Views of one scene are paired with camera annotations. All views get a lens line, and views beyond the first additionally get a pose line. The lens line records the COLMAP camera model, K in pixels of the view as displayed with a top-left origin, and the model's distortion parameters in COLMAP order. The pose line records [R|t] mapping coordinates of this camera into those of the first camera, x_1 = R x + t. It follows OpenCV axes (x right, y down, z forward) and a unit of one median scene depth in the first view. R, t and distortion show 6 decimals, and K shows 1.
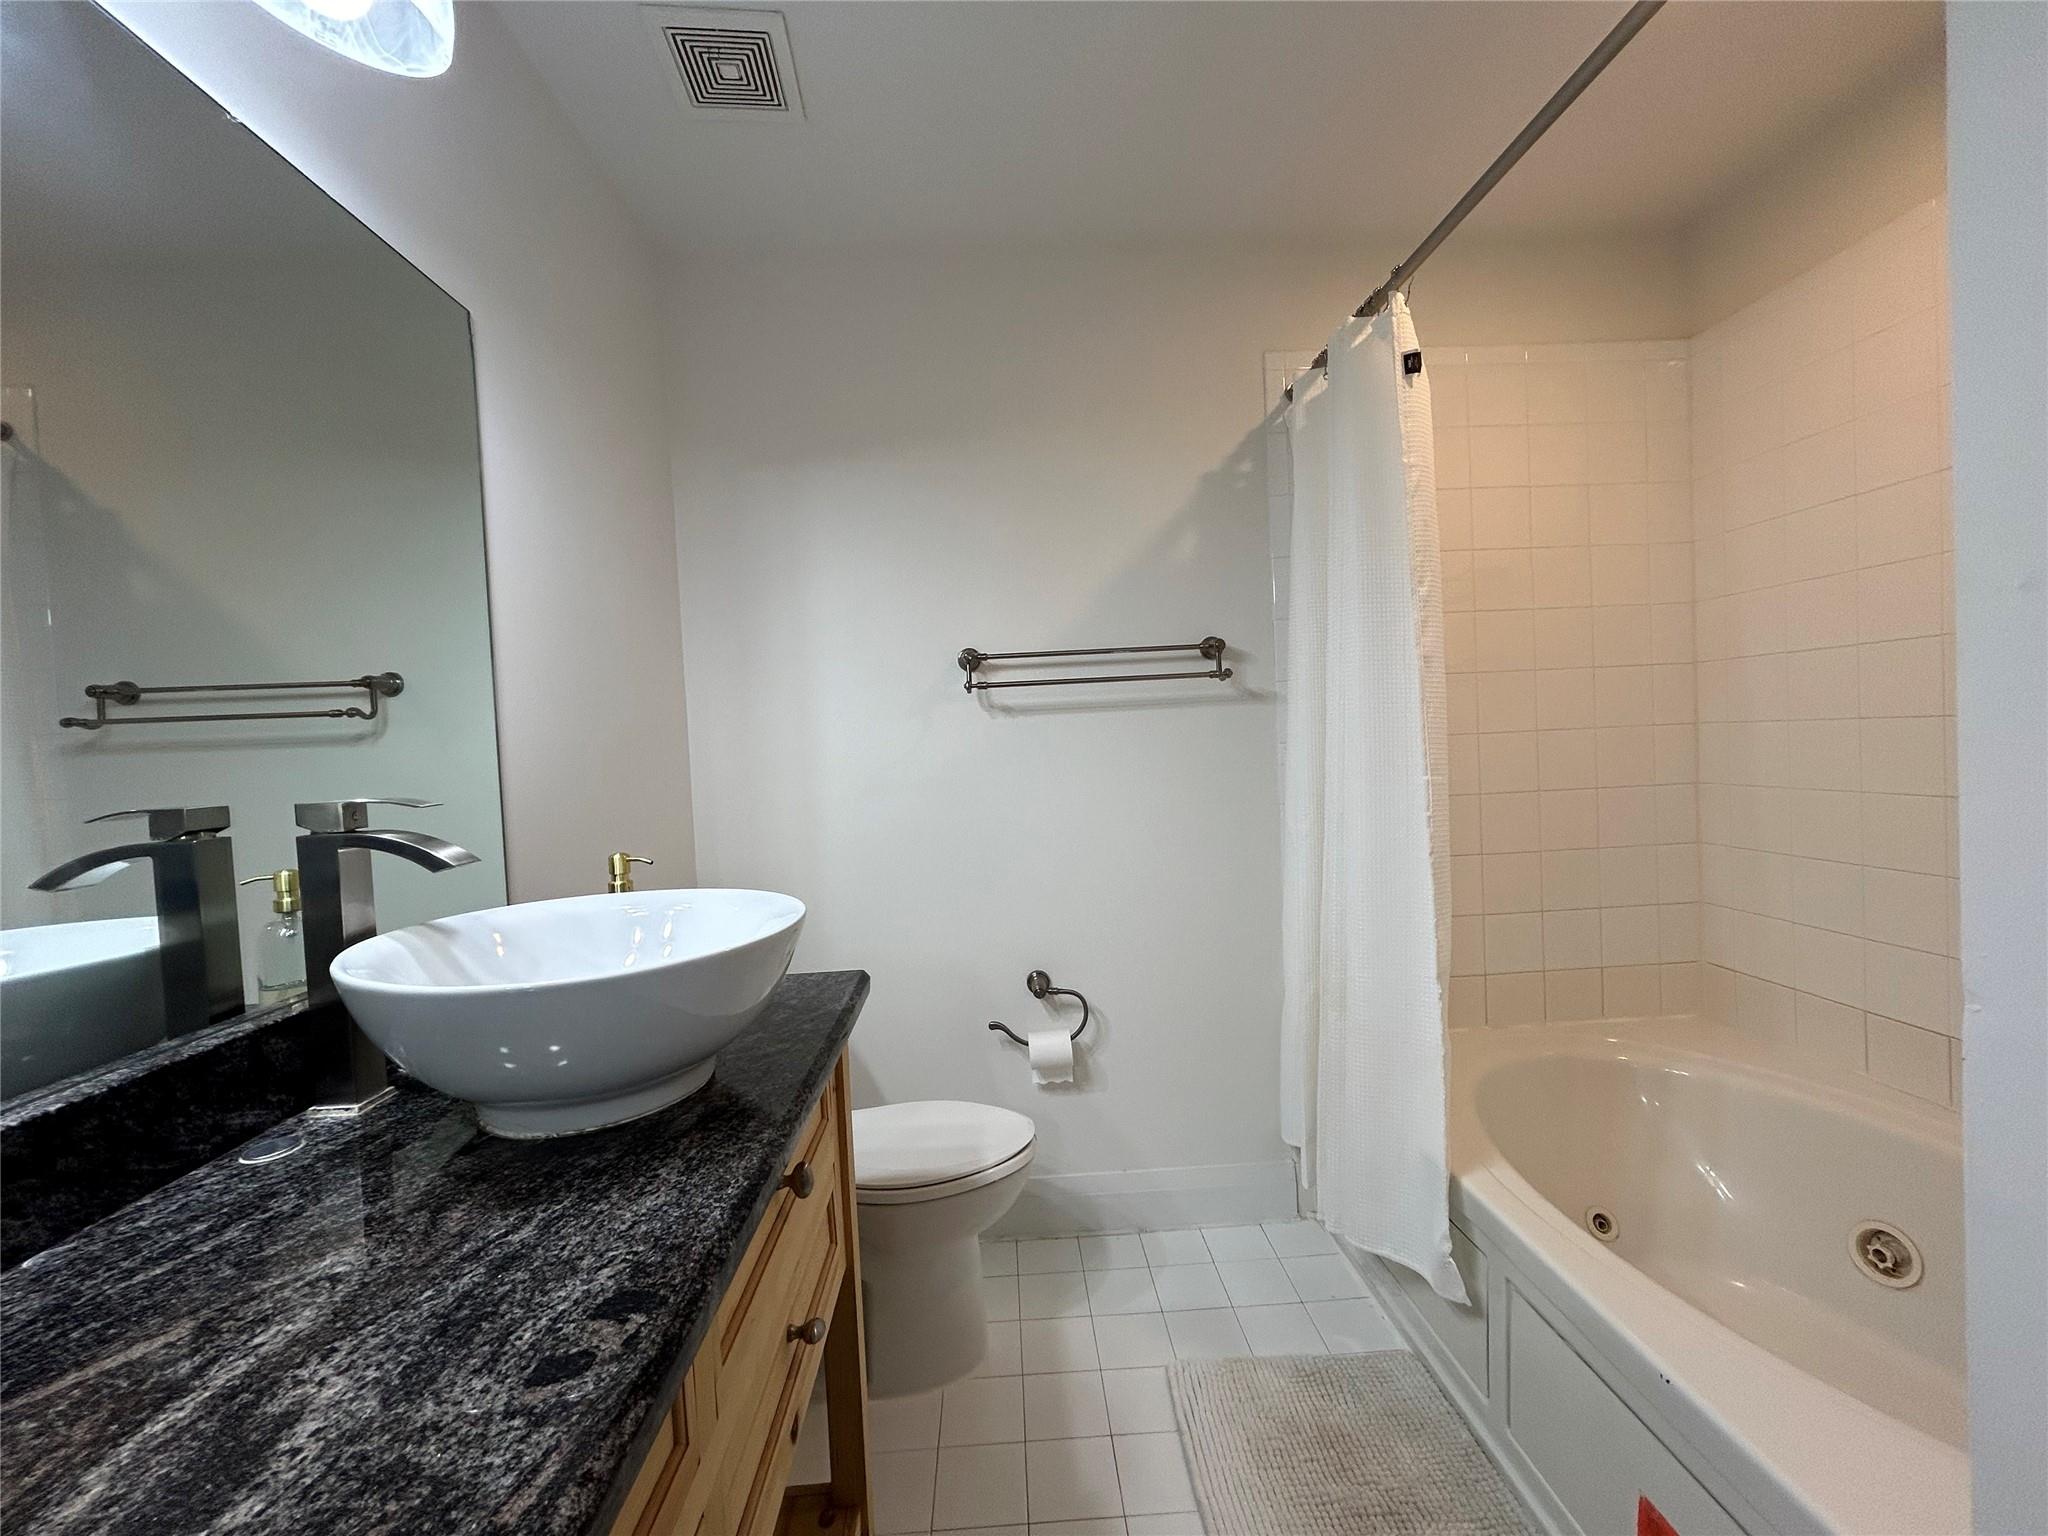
lens RADIAL K [[830.0, 0, 1022.2], [0, 830.0, 769.4], [0, 0, 1]] dist [-0.002388, 0.000323]
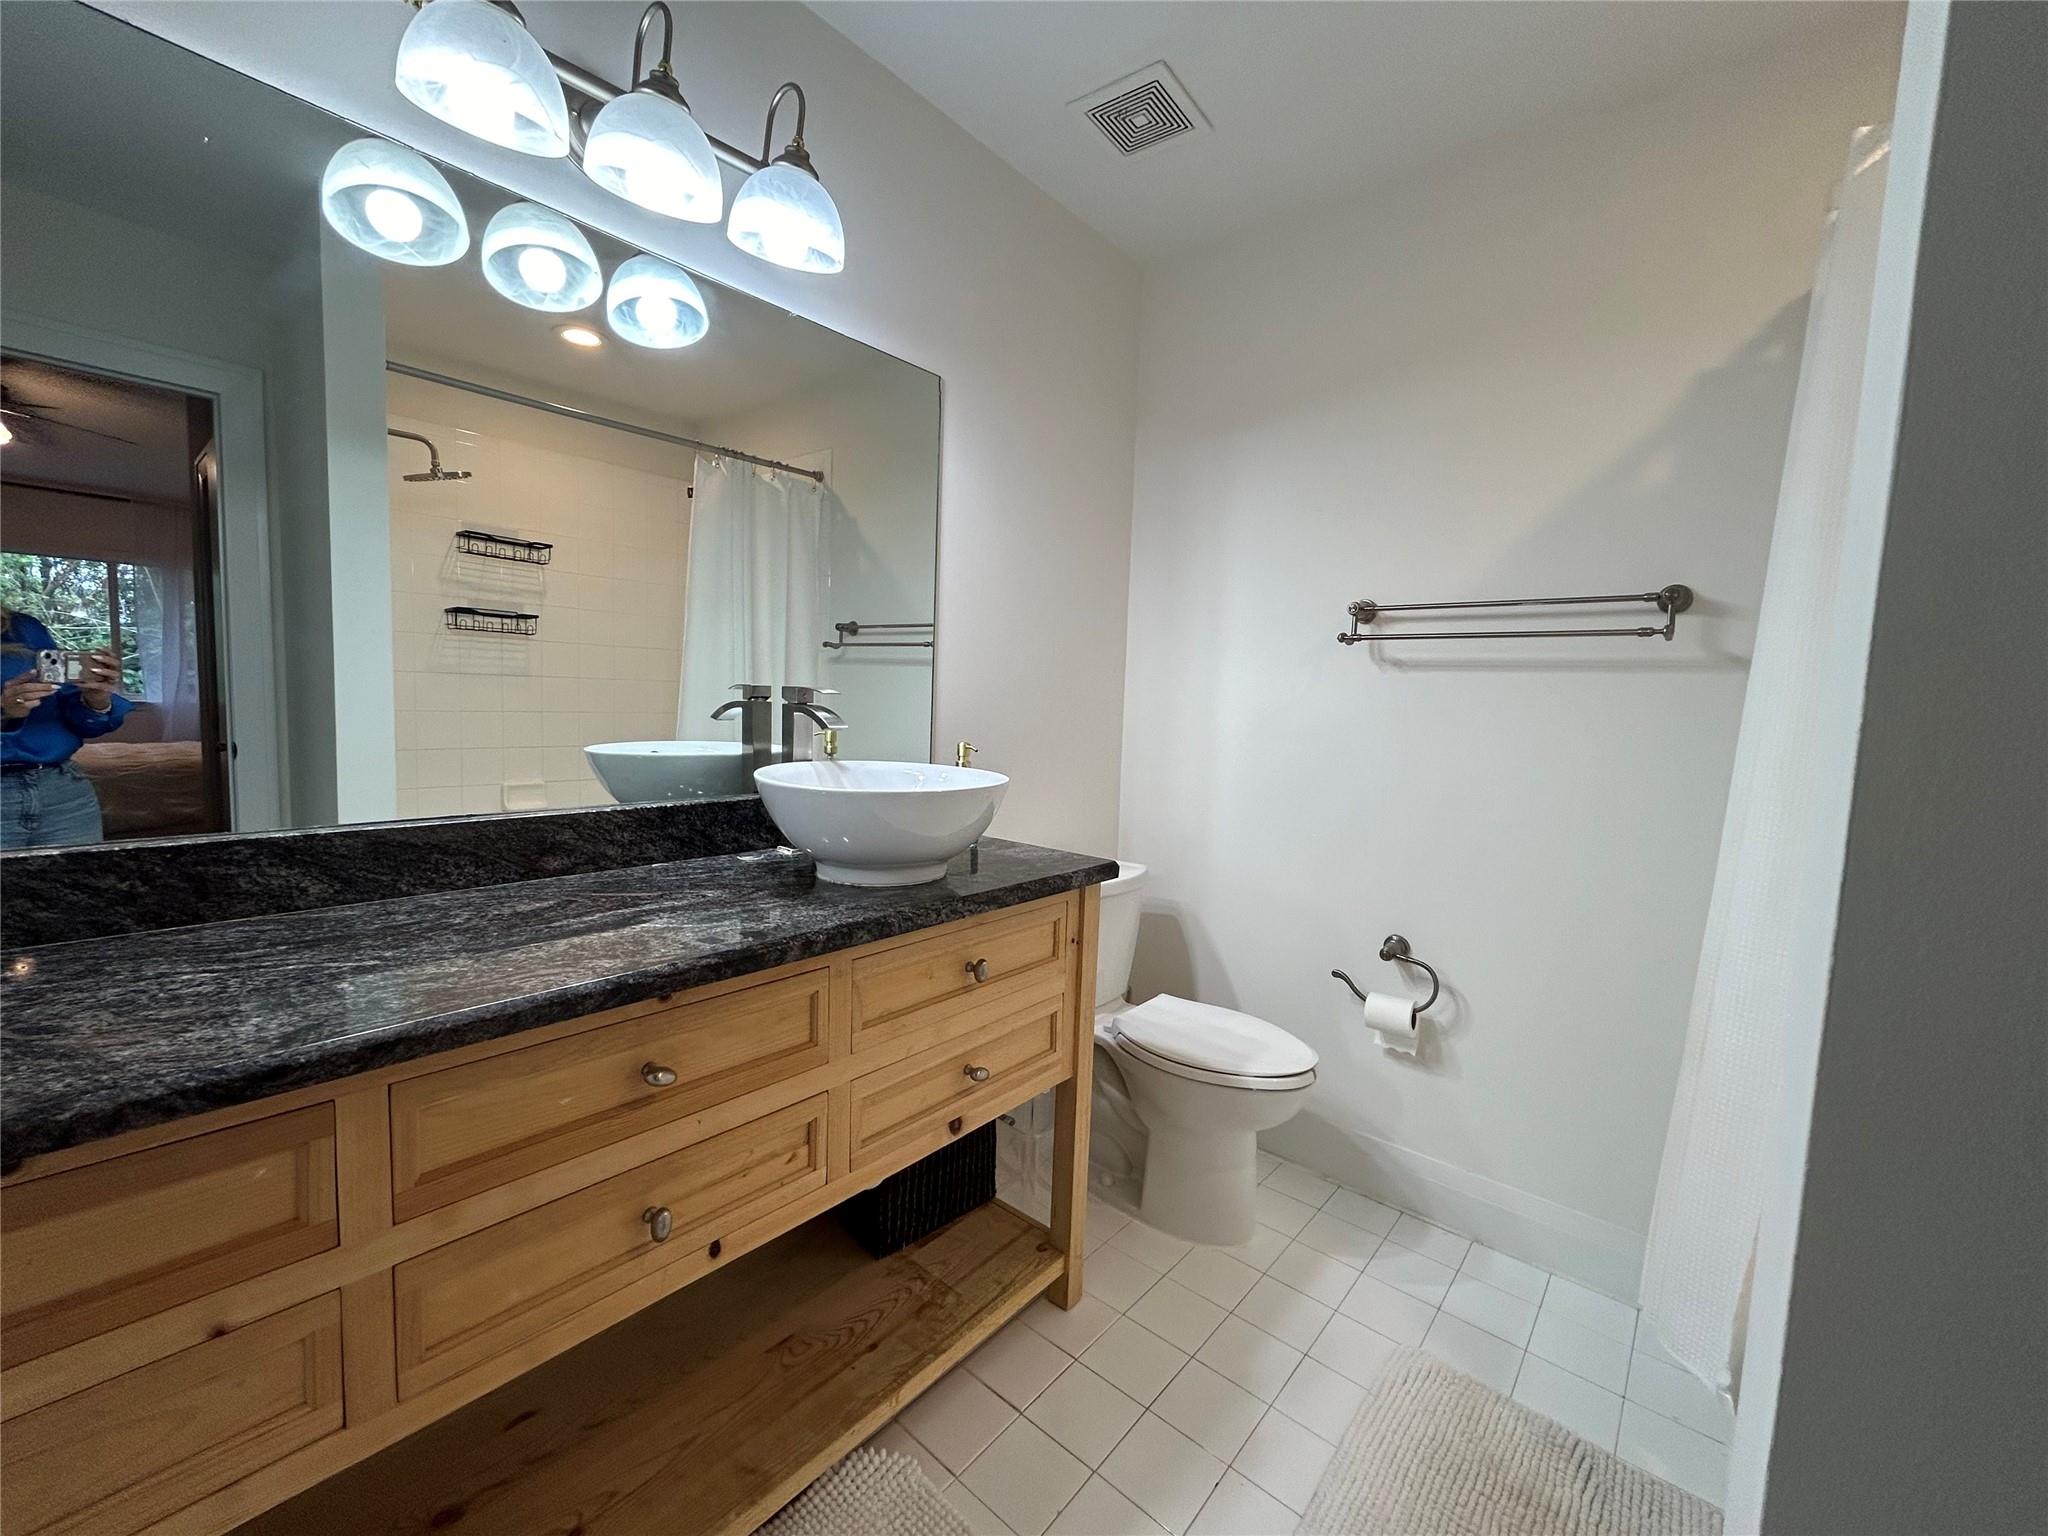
lens RADIAL K [[830.0, 0, 1022.2], [0, 830.0, 769.4], [0, 0, 1]] dist [-0.002388, 0.000323]
pose [[0.730213, 0.134001, -0.669950, 0.354152], [-0.093550, 0.990952, 0.096242, -0.002100], [0.676785, -0.007603, 0.736142, -0.012077]]
